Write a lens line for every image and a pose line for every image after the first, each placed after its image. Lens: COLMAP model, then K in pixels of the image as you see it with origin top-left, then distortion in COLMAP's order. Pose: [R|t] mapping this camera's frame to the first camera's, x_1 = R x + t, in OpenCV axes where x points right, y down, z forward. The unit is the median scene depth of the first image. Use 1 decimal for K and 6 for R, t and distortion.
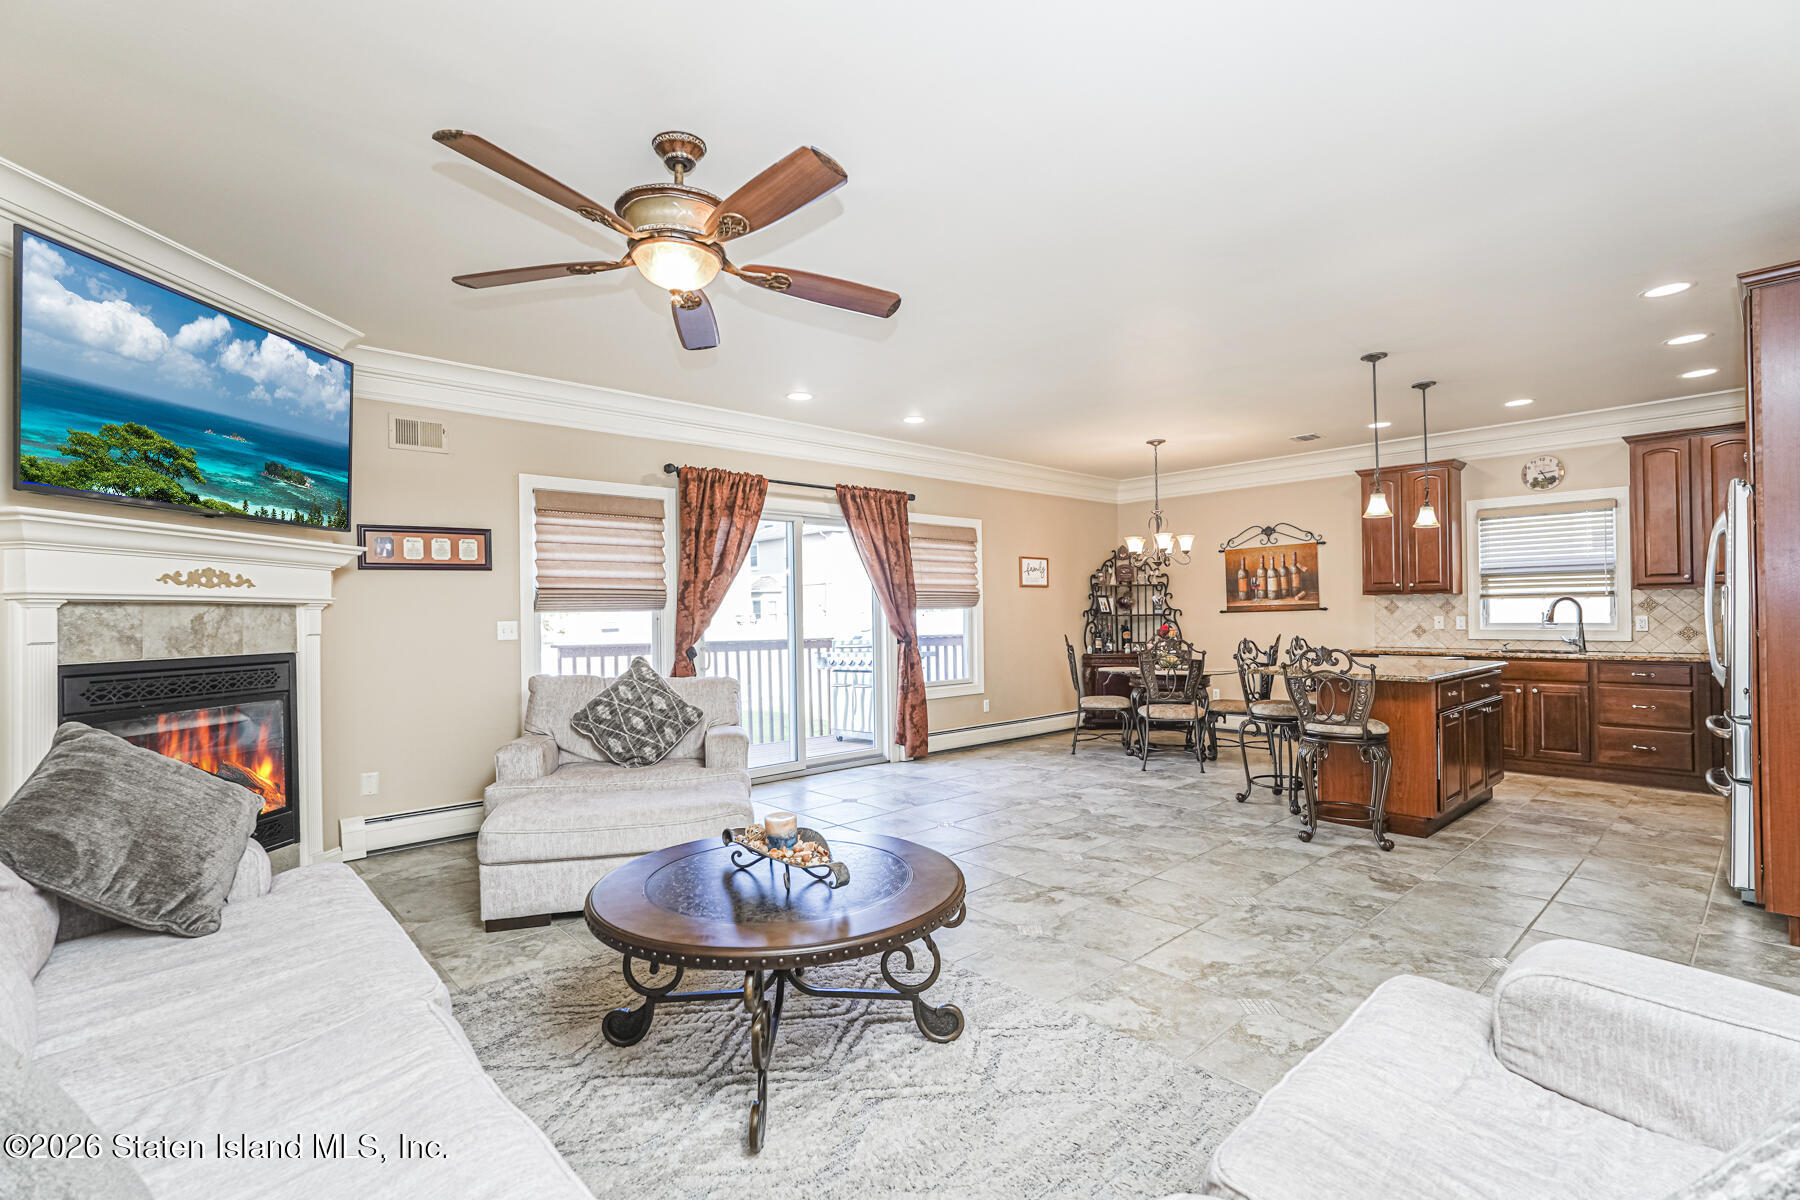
lens RADIAL K [[824.3, 0, 909.0], [0, 824.3, 603.2], [0, 0, 1]] dist [-0.009834, 0.004134]
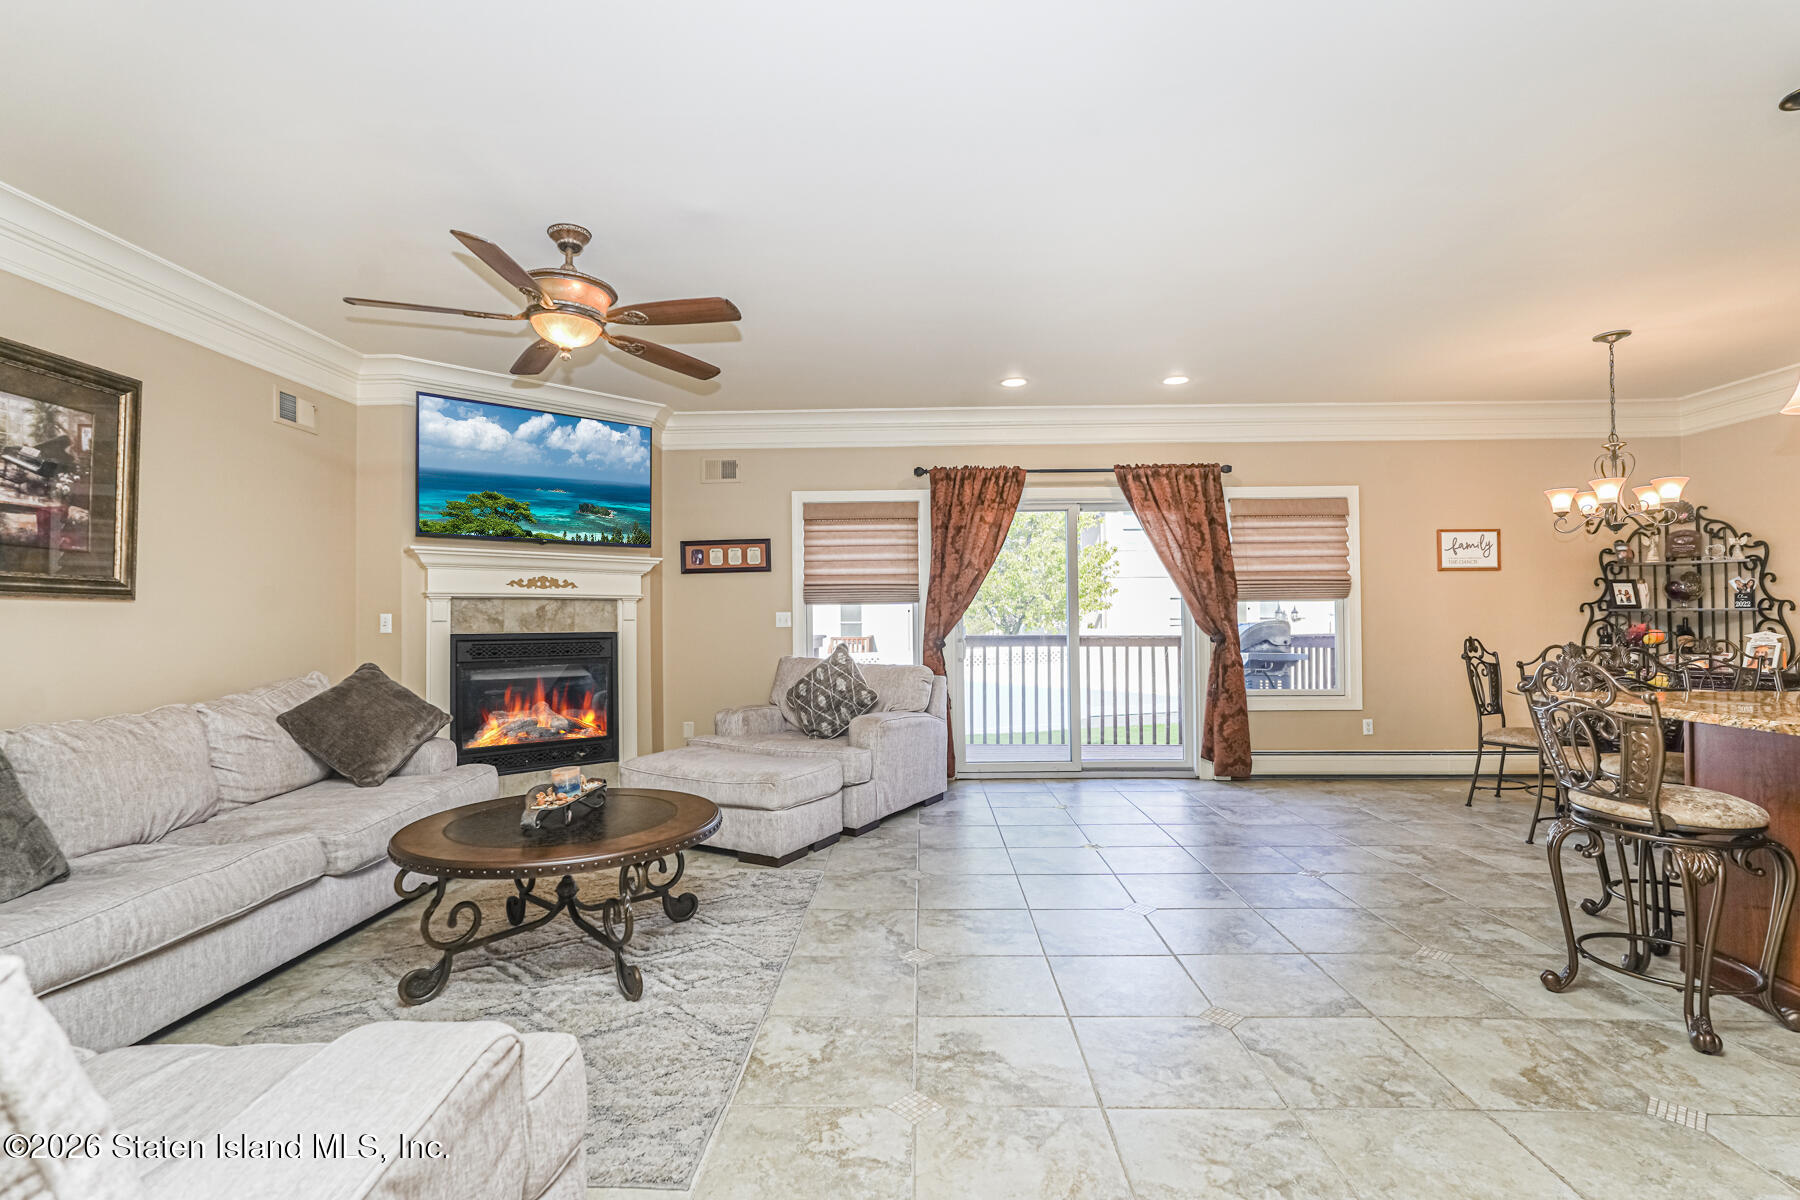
lens RADIAL K [[824.3, 0, 902.2], [0, 824.3, 612.3], [0, 0, 1]] dist [-0.009834, 0.004134]
pose [[0.717281, 0.001772, -0.696782, 0.396134], [0.006955, 0.999929, 0.009702, 0.008618], [0.696749, -0.011805, 0.717218, 0.185862]]
